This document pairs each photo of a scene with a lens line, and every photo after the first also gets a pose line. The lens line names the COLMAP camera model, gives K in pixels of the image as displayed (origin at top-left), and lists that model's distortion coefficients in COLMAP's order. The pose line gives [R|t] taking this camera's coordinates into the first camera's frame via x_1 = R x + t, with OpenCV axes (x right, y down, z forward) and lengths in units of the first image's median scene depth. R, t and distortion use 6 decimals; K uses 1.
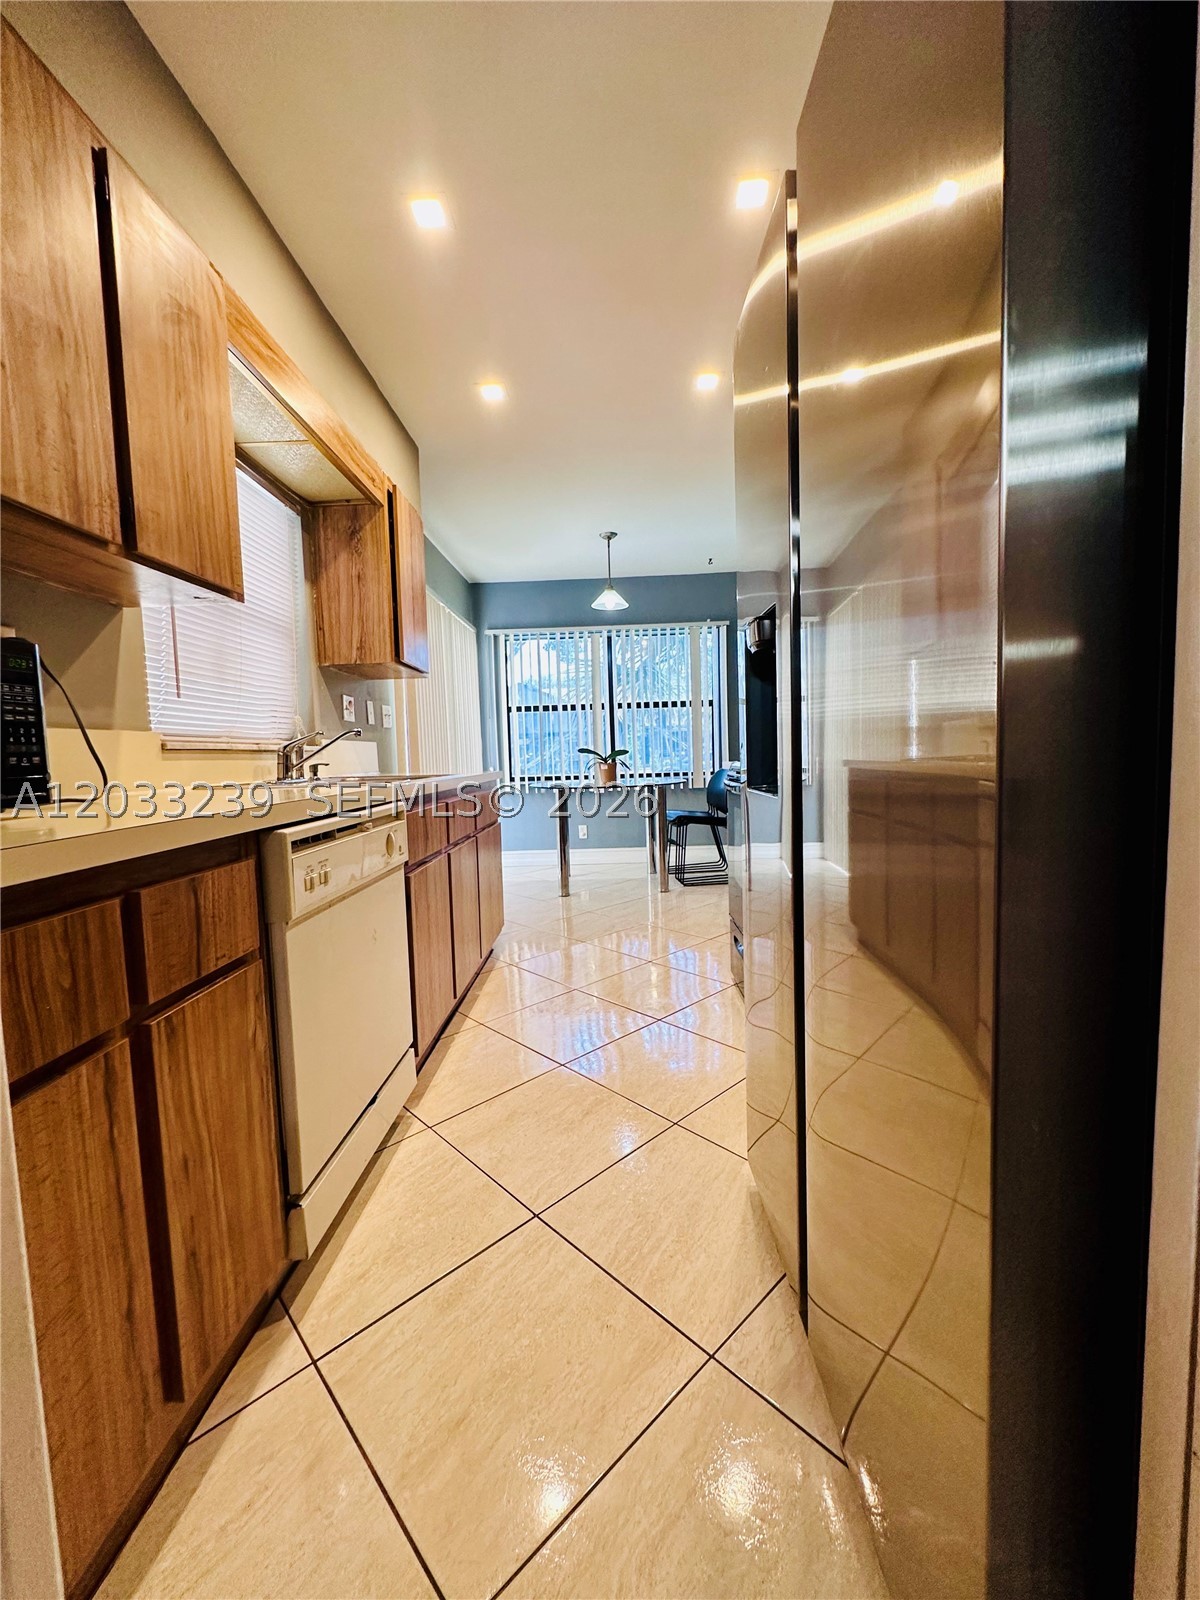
lens RADIAL K [[638.7, 0, 600.0], [0, 638.7, 800.0], [0, 0, 1]] dist [-0.002051, -0.000087]
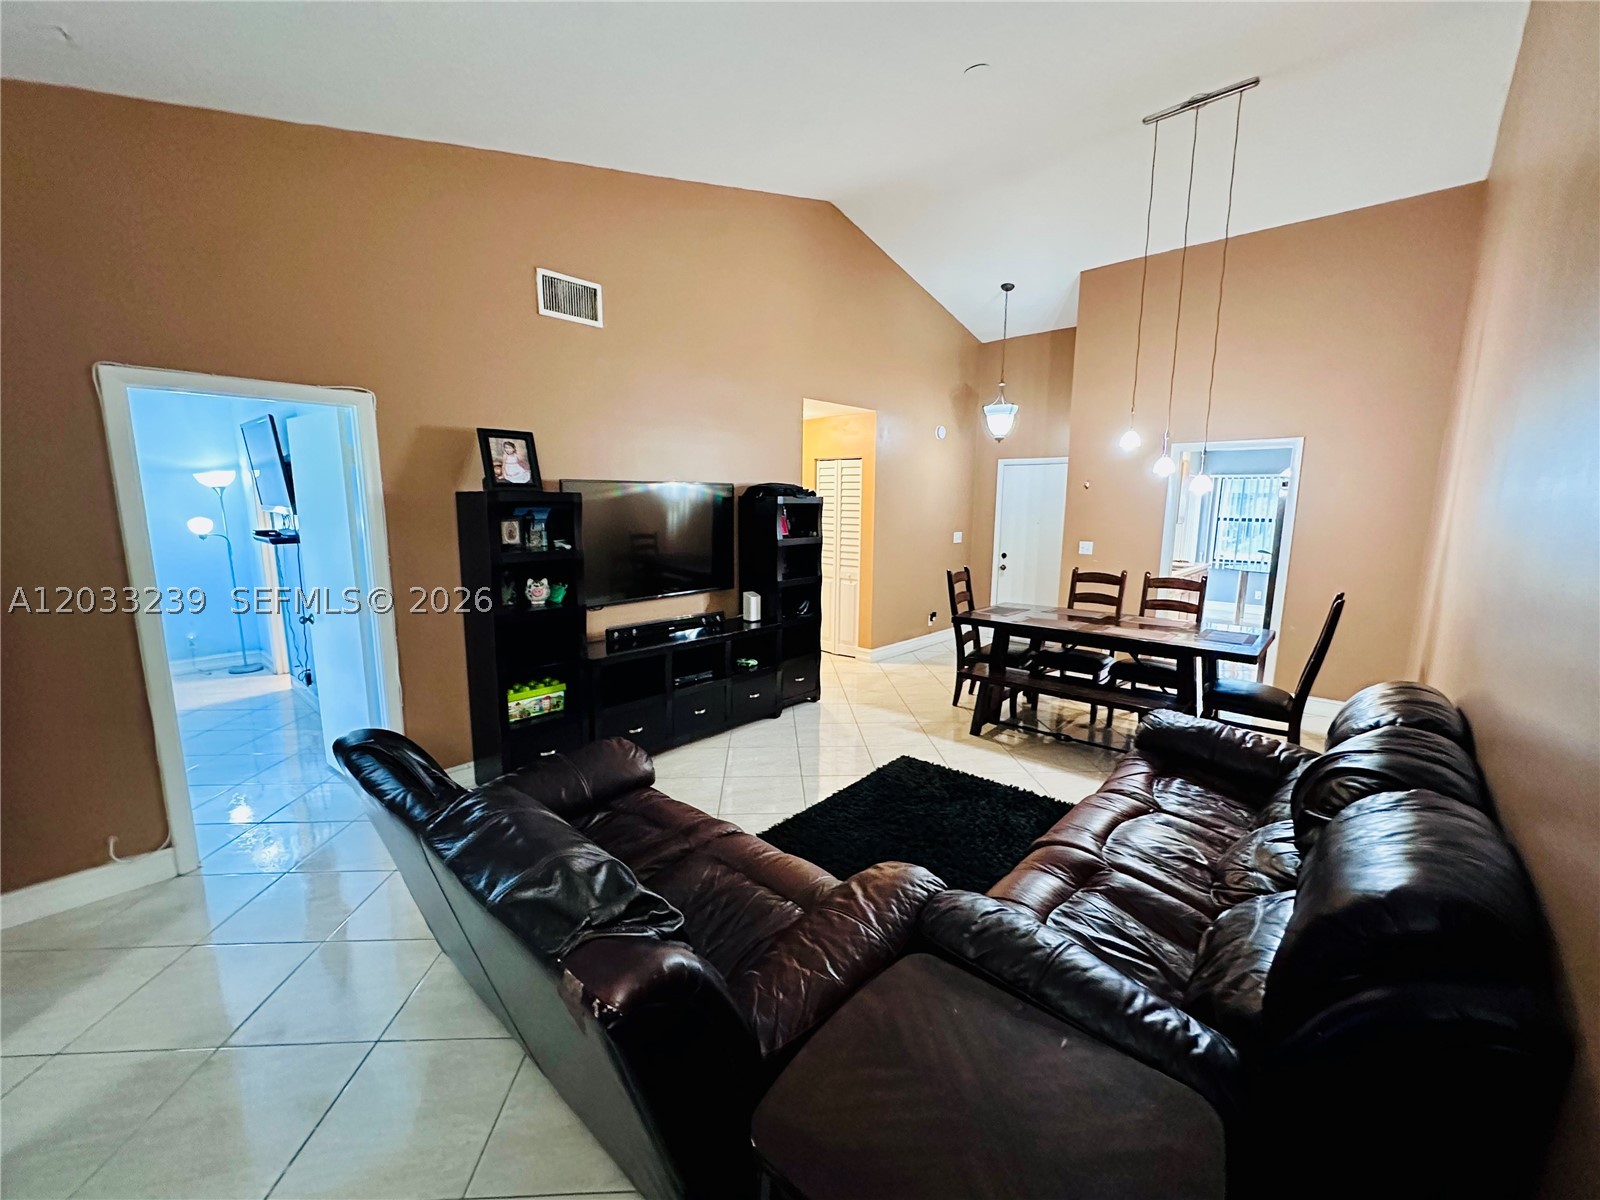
lens RADIAL K [[638.7, 0, 800.0], [0, 638.7, 600.0], [0, 0, 1]] dist [-0.002051, -0.000087]
pose [[0.763713, 0.132192, -0.631877, 0.127897], [-0.075626, 0.990390, 0.115791, -0.044377], [0.641111, -0.040644, 0.766371, -1.195690]]
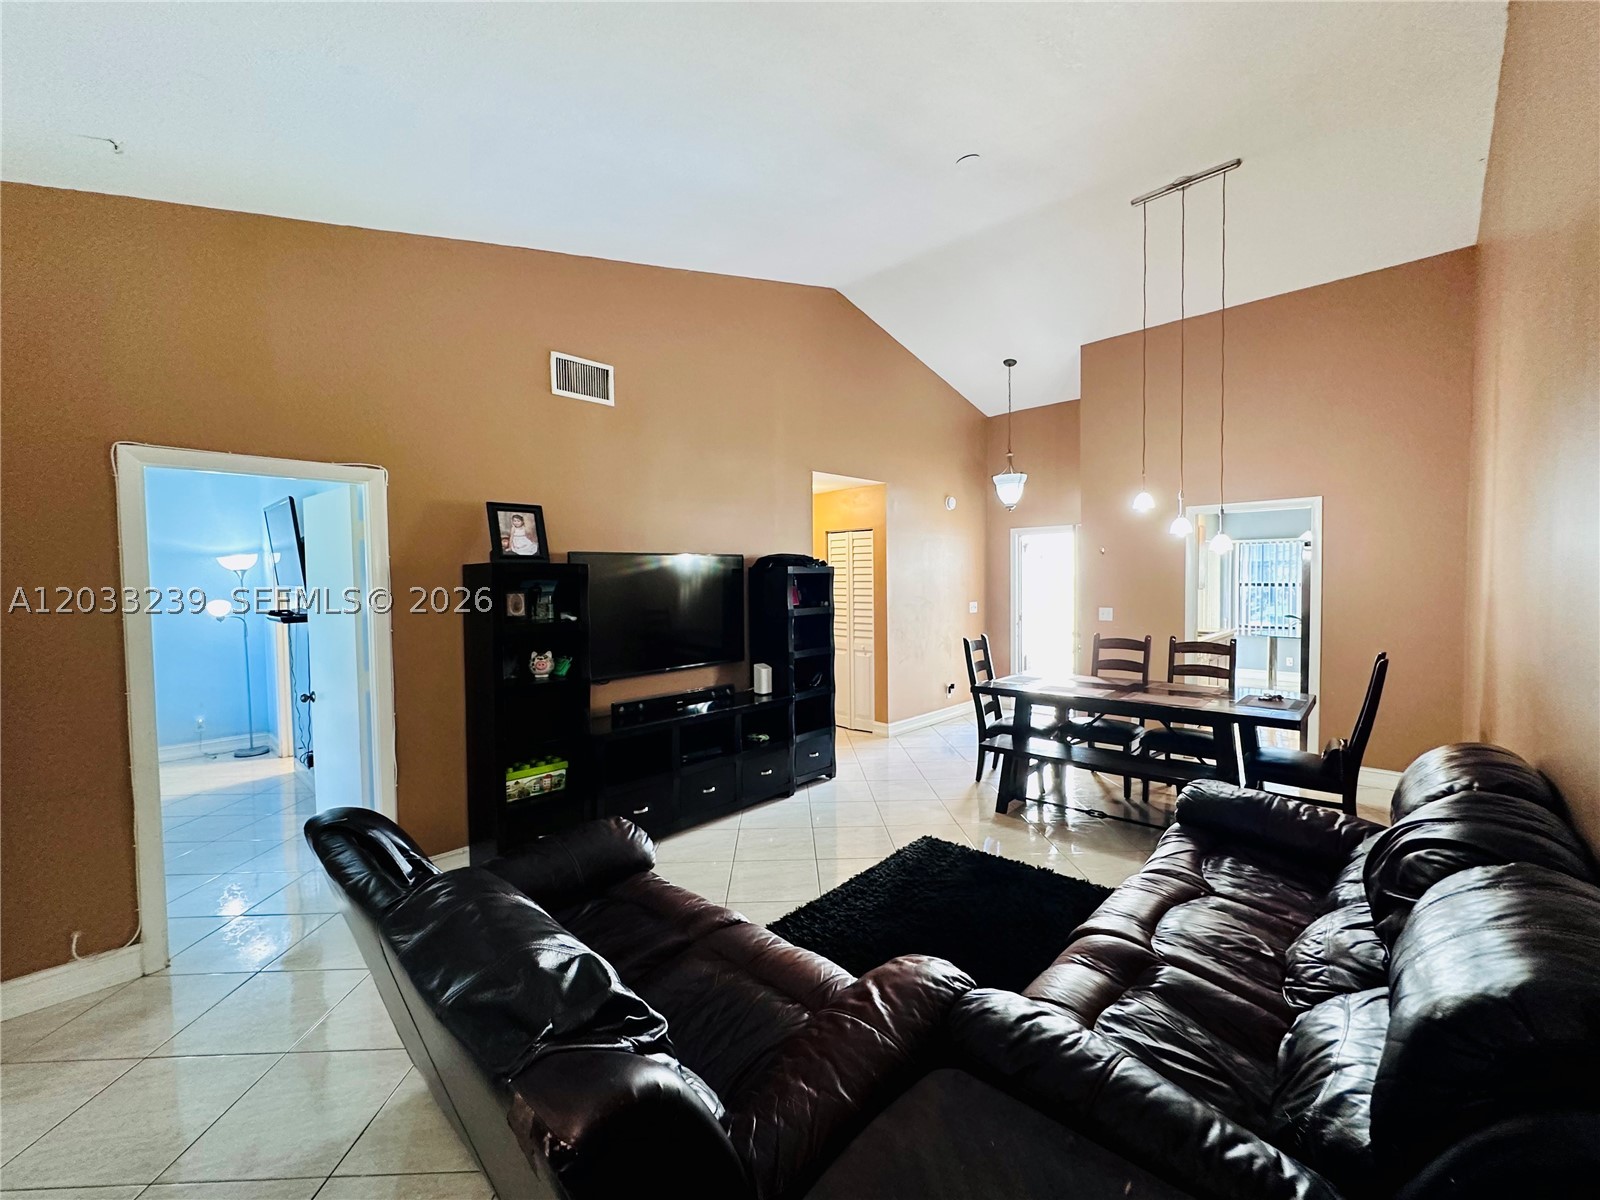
lens RADIAL K [[638.7, 0, 800.0], [0, 638.7, 600.0], [0, 0, 1]] dist [-0.002051, -0.000087]
pose [[0.748653, 0.040104, -0.661748, 0.120280], [-0.056936, 0.998370, -0.003909, -0.031568], [0.660512, 0.040603, 0.749716, -1.173285]]
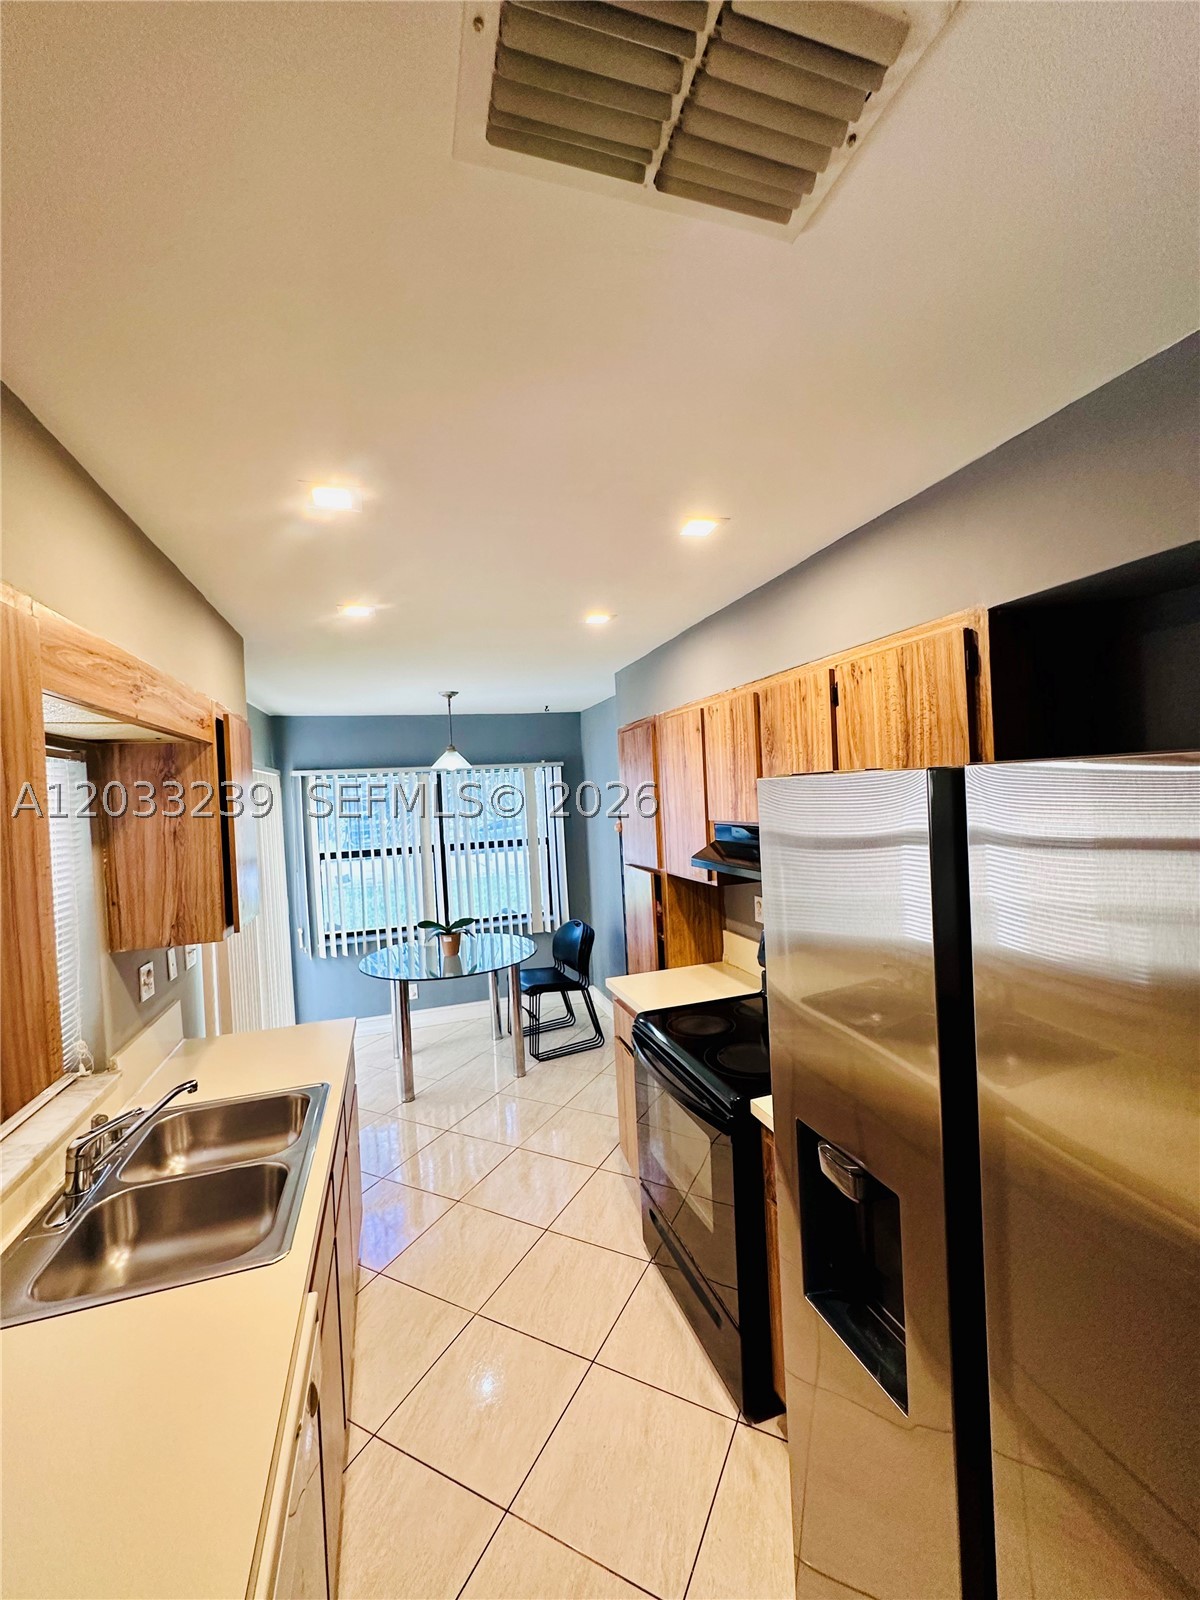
lens RADIAL K [[638.7, 0, 600.0], [0, 638.7, 800.0], [0, 0, 1]] dist [-0.002051, -0.000087]
pose [[0.943878, -0.027841, 0.329119, -0.075211], [0.052528, 0.996412, -0.066355, -0.158984], [-0.326091, 0.079919, 0.941954, 0.057836]]
